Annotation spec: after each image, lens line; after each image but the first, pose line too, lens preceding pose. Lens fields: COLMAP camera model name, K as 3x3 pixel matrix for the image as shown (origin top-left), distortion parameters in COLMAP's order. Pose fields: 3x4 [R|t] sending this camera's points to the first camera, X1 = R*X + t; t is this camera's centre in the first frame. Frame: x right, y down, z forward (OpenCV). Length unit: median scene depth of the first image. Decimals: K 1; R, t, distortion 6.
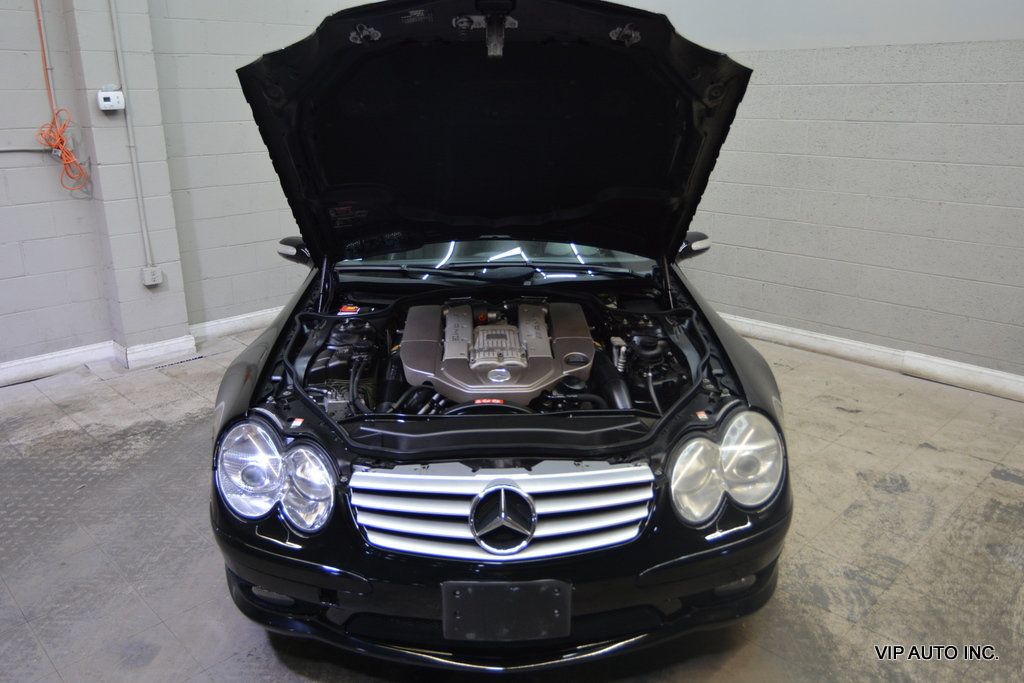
lens RADIAL K [[776.0, 0, 497.4], [0, 776.0, 333.1], [0, 0, 1]] dist [-0.022465, 0.016783]
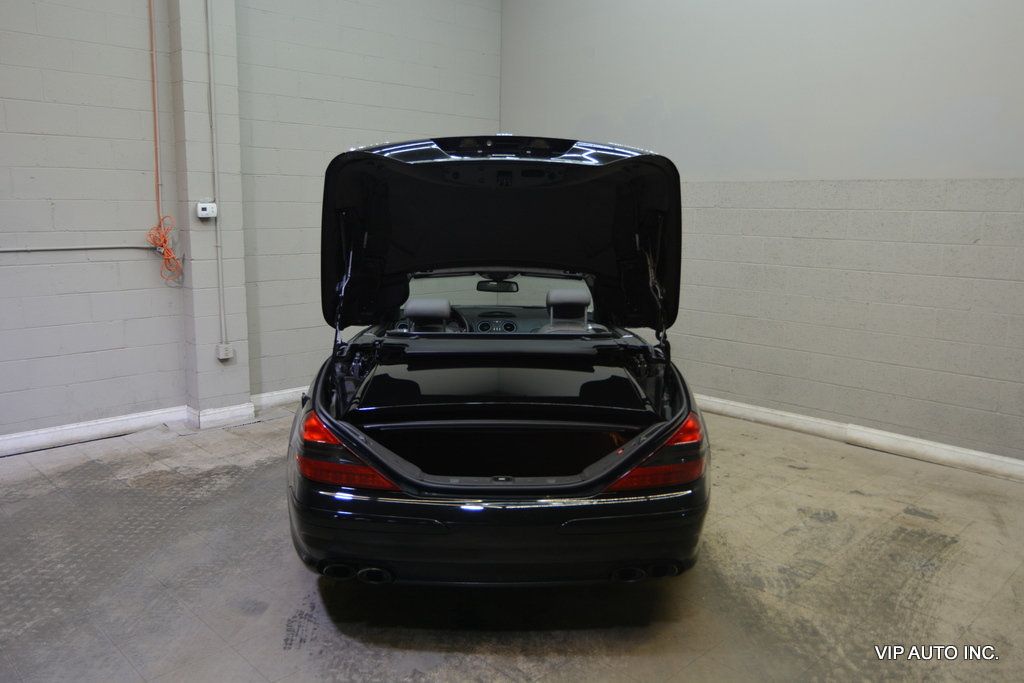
lens RADIAL K [[776.0, 0, 497.4], [0, 776.0, 333.1], [0, 0, 1]] dist [-0.022465, 0.016783]
pose [[0.999808, 0.019577, 0.000895, -0.030522], [-0.019264, 0.990180, -0.138465, 0.075874], [-0.003597, 0.138422, 0.990367, -0.271840]]
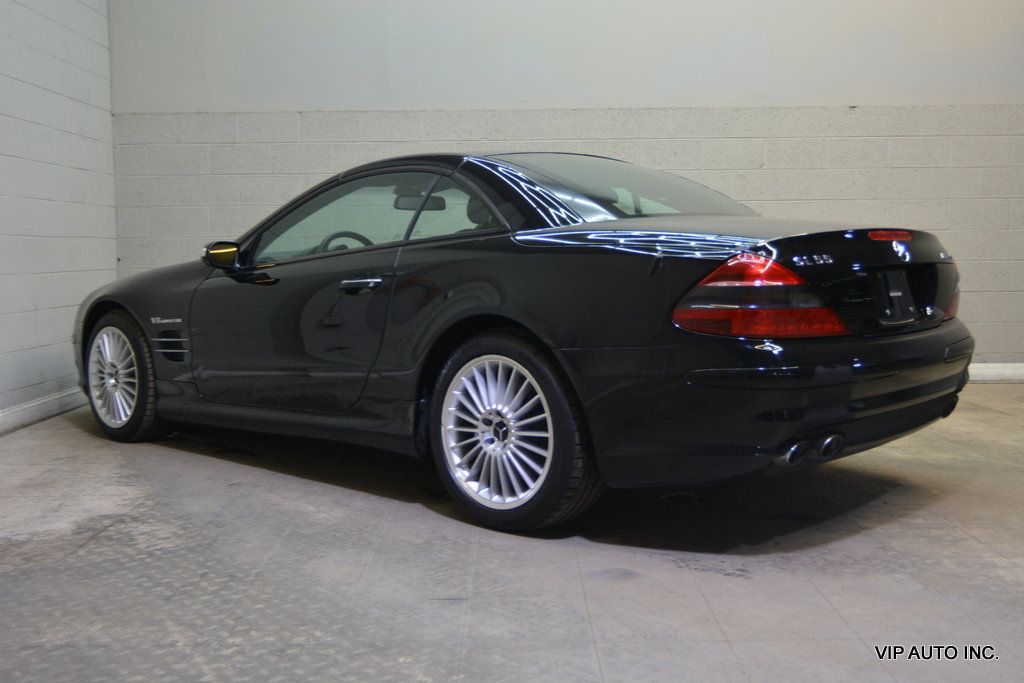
lens RADIAL K [[1053.0, 0, 495.7], [0, 1053.0, 336.9], [0, 0, 1]] dist [-0.008501, -0.001995]
pose [[0.700633, -0.055505, 0.711360, -0.942764], [0.215783, 0.966769, -0.137096, 0.182347], [-0.680111, 0.249553, 0.689327, 0.100627]]
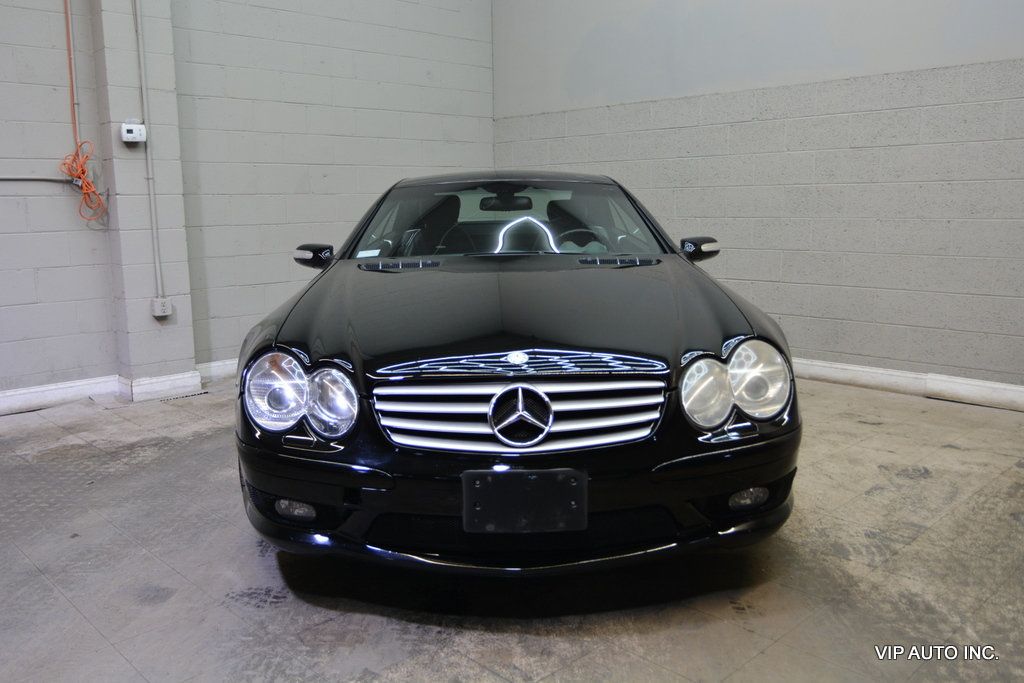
lens RADIAL K [[838.1, 0, 498.0], [0, 838.1, 333.7], [0, 0, 1]] dist [-0.027503, 0.023984]
pose [[0.999943, -0.005865, -0.008932, -0.006776], [0.004511, 0.989464, -0.144710, 0.155483], [0.009686, 0.144661, 0.989434, -0.071758]]
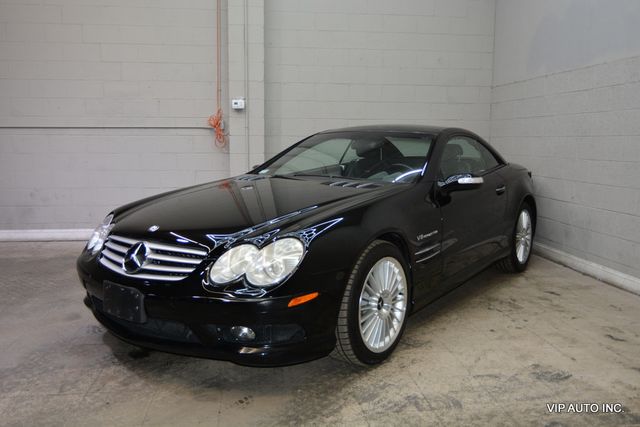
lens RADIAL K [[536.1, 0, 312.2], [0, 536.1, 207.7], [0, 0, 1]] dist [-0.014669, 0.010481]
pose [[0.793368, 0.087644, -0.602400, 0.627672], [-0.191547, 0.975257, -0.110378, 0.094667], [0.577821, 0.202959, 0.790525, 0.079304]]
